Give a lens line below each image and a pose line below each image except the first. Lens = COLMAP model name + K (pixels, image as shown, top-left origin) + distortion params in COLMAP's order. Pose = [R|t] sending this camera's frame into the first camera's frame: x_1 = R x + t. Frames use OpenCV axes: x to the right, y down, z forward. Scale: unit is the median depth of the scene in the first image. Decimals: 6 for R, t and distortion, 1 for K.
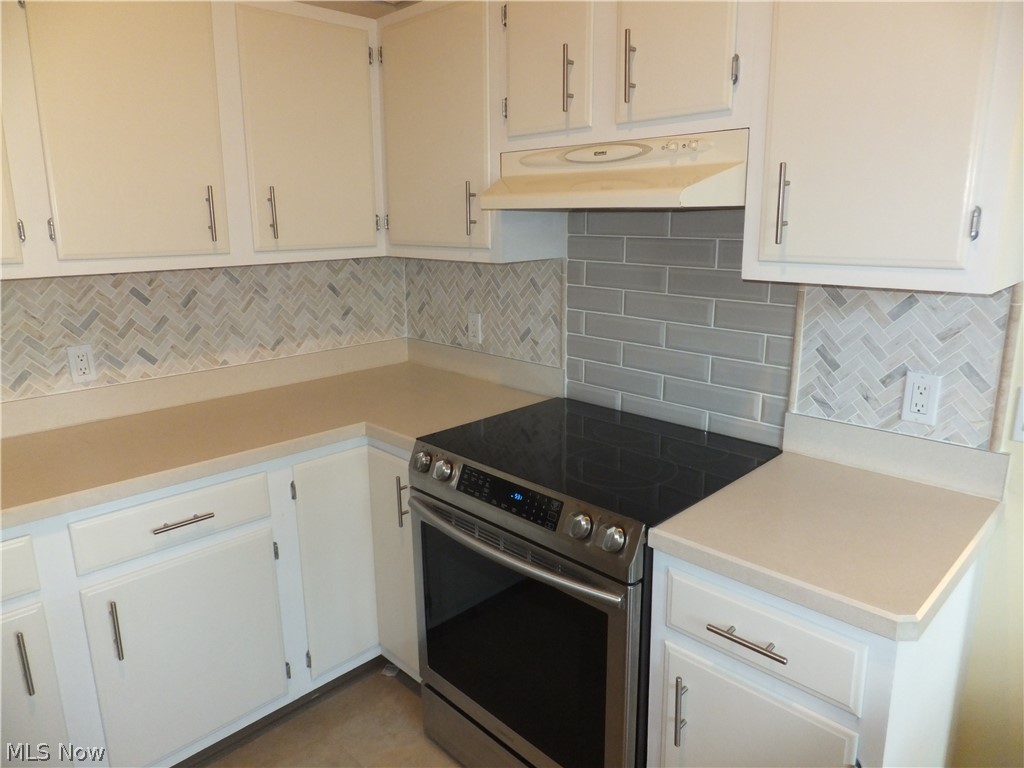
lens RADIAL K [[711.2, 0, 512.0], [0, 711.2, 384.0], [0, 0, 1]] dist [-0.003152, -0.000051]
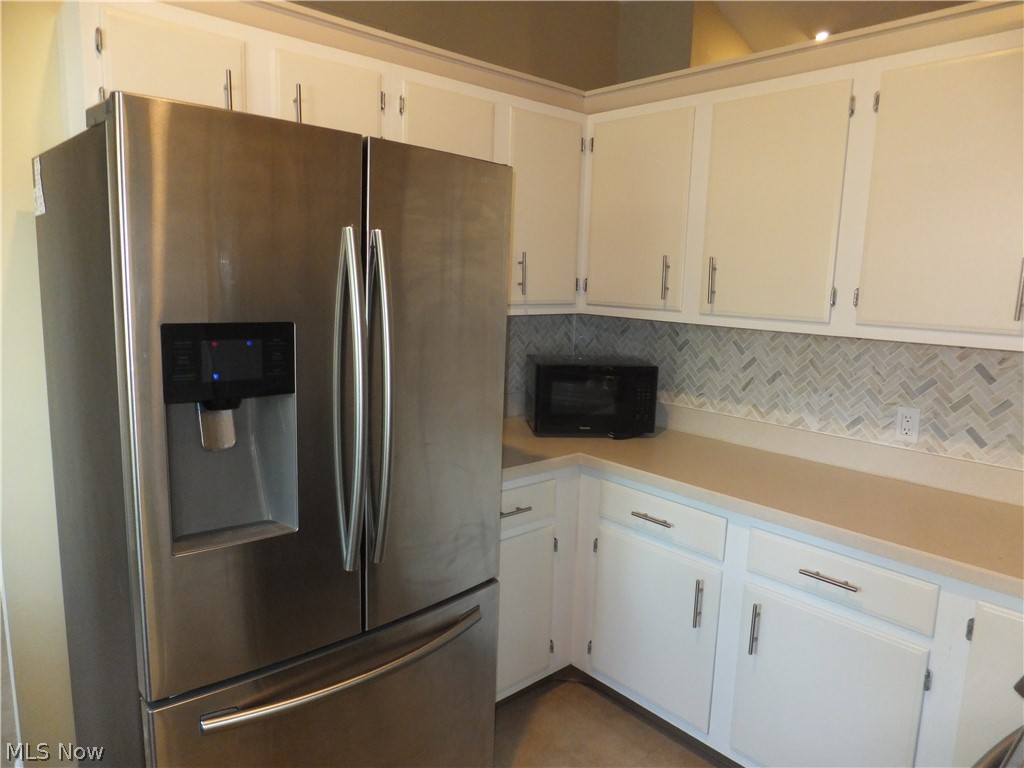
lens RADIAL K [[711.2, 0, 512.0], [0, 711.2, 384.0], [0, 0, 1]] dist [-0.003152, -0.000051]
pose [[-0.068665, 0.155410, -0.985461, 0.468654], [-0.261285, 0.950511, 0.168104, -0.110448], [0.962816, 0.269029, -0.024661, 0.446737]]
